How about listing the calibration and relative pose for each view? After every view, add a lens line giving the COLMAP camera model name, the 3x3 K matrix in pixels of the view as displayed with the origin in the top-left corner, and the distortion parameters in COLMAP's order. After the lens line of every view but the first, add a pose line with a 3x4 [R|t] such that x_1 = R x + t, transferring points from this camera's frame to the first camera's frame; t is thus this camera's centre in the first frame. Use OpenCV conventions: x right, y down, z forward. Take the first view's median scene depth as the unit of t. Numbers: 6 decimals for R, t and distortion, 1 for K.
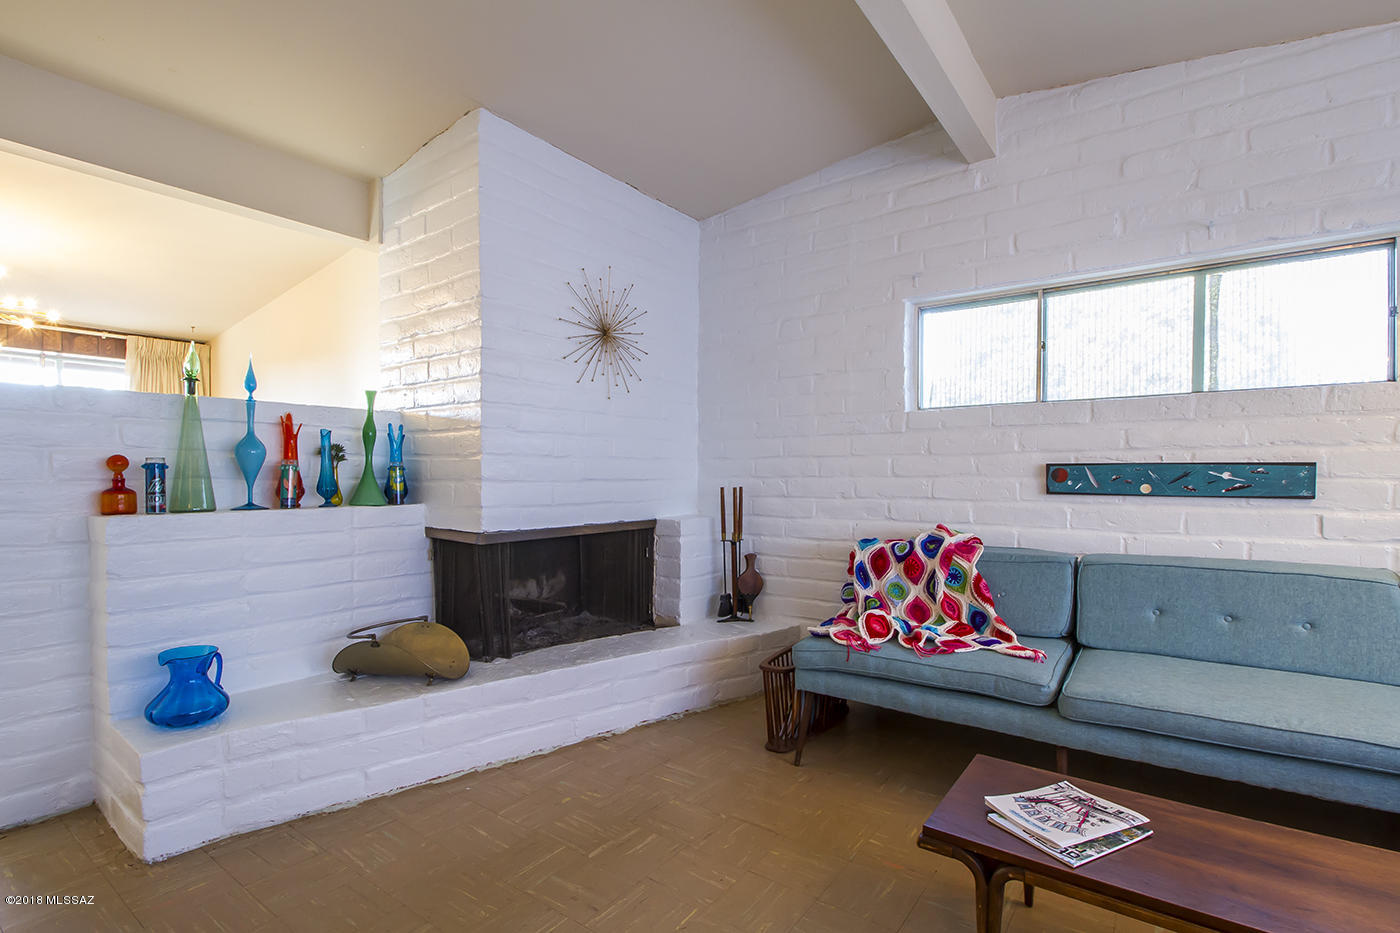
lens RADIAL K [[661.7, 0, 704.5], [0, 661.7, 480.5], [0, 0, 1]] dist [-0.000118, -0.000281]
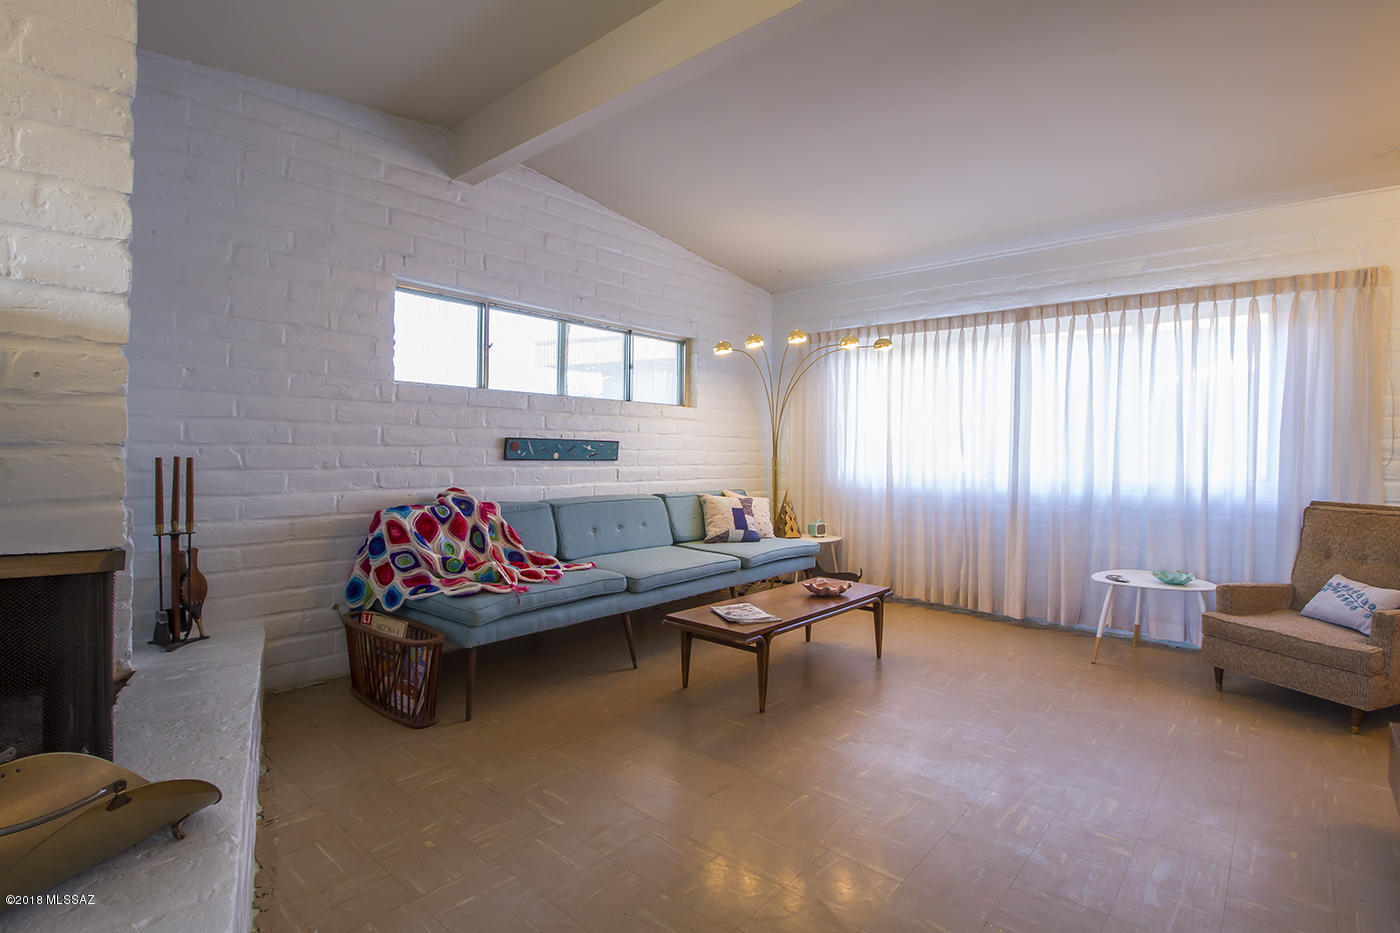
lens RADIAL K [[678.0, 0, 698.4], [0, 678.0, 451.9], [0, 0, 1]] dist [0.010807, -0.018730]
pose [[0.086223, 0.000059, 0.996276, -0.798396], [-0.006475, 0.999979, 0.000501, 0.000653], [-0.996255, -0.006494, 0.086221, 0.483630]]
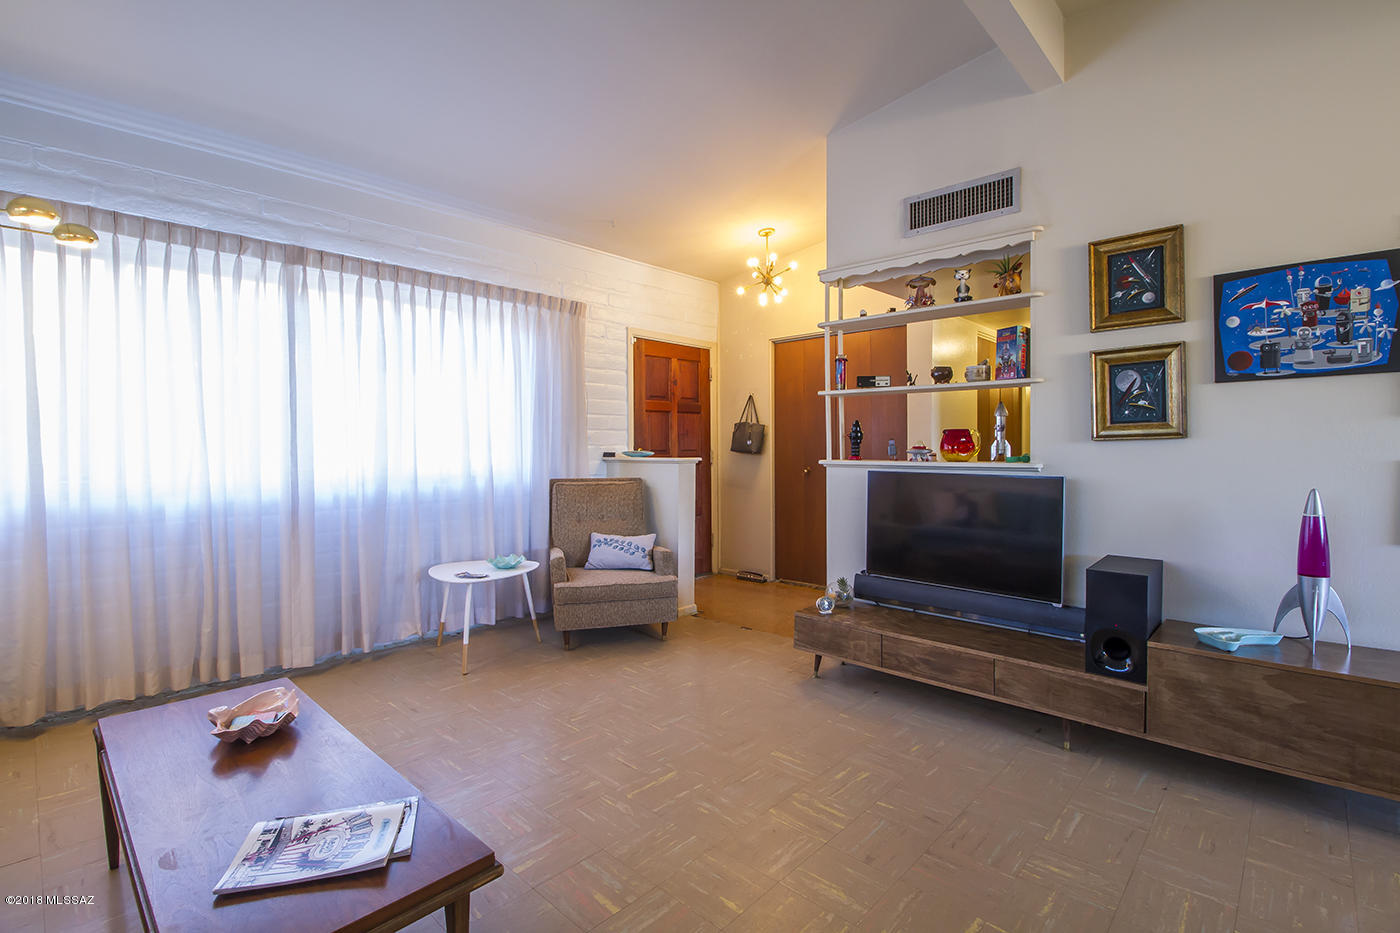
lens RADIAL K [[647.8, 0, 700.0], [0, 647.8, 466.5], [0, 0, 1]] dist [0.023327, -0.021545]
pose [[-0.992118, 0.003435, 0.125260, -0.017513], [0.008151, 0.999276, 0.037155, 0.001216], [-0.125042, 0.037883, -0.991428, 0.882130]]
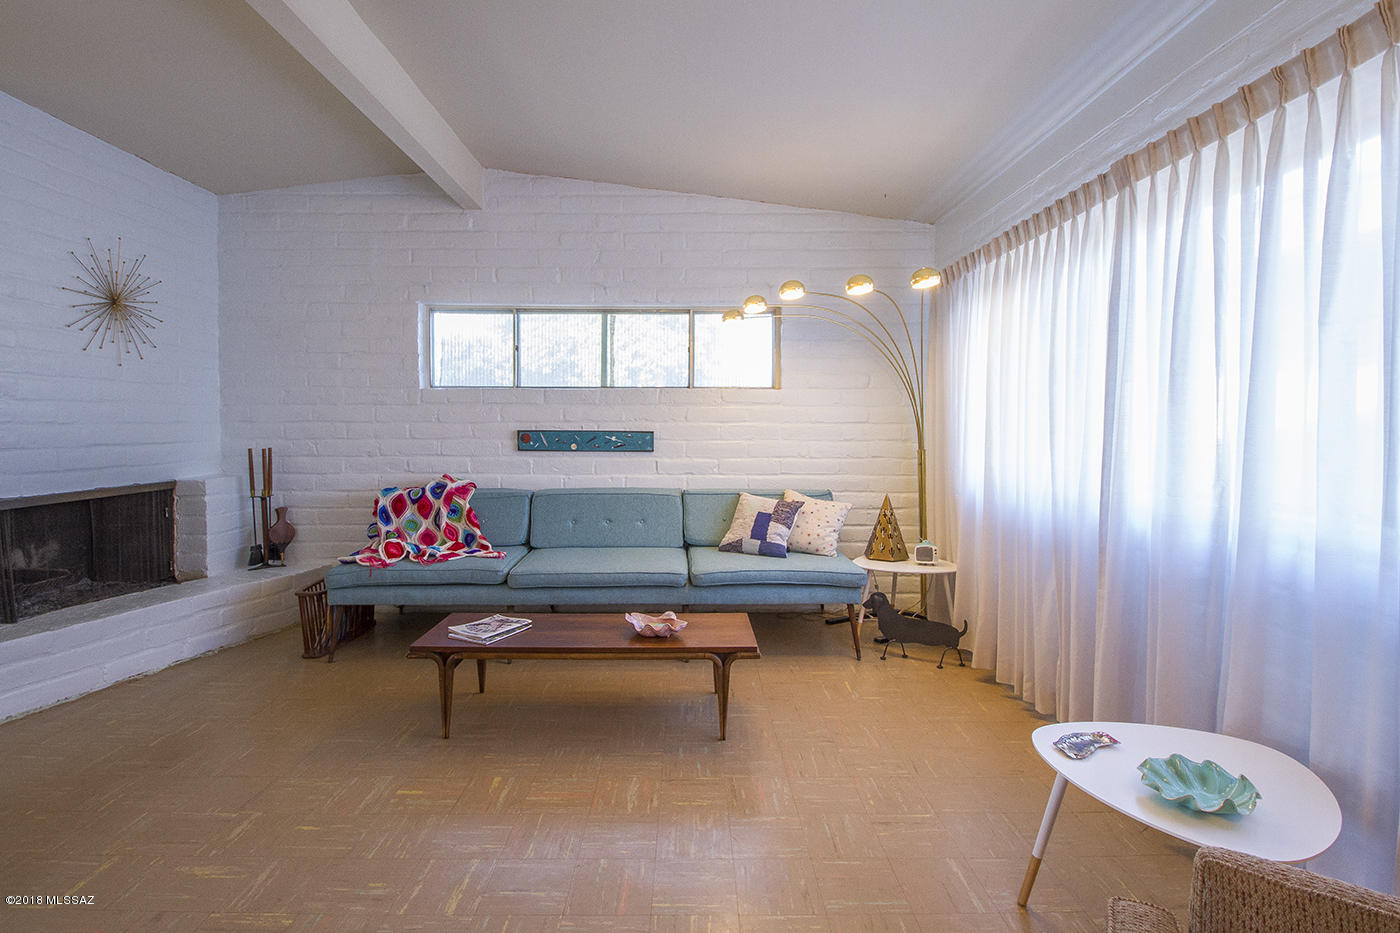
lens RADIAL K [[678.0, 0, 698.4], [0, 678.0, 451.9], [0, 0, 1]] dist [0.010807, -0.018730]
pose [[0.803704, -0.021307, 0.594647, -0.057456], [0.001446, 0.999426, 0.033856, -0.027127], [-0.595027, -0.026350, 0.803274, -0.443980]]
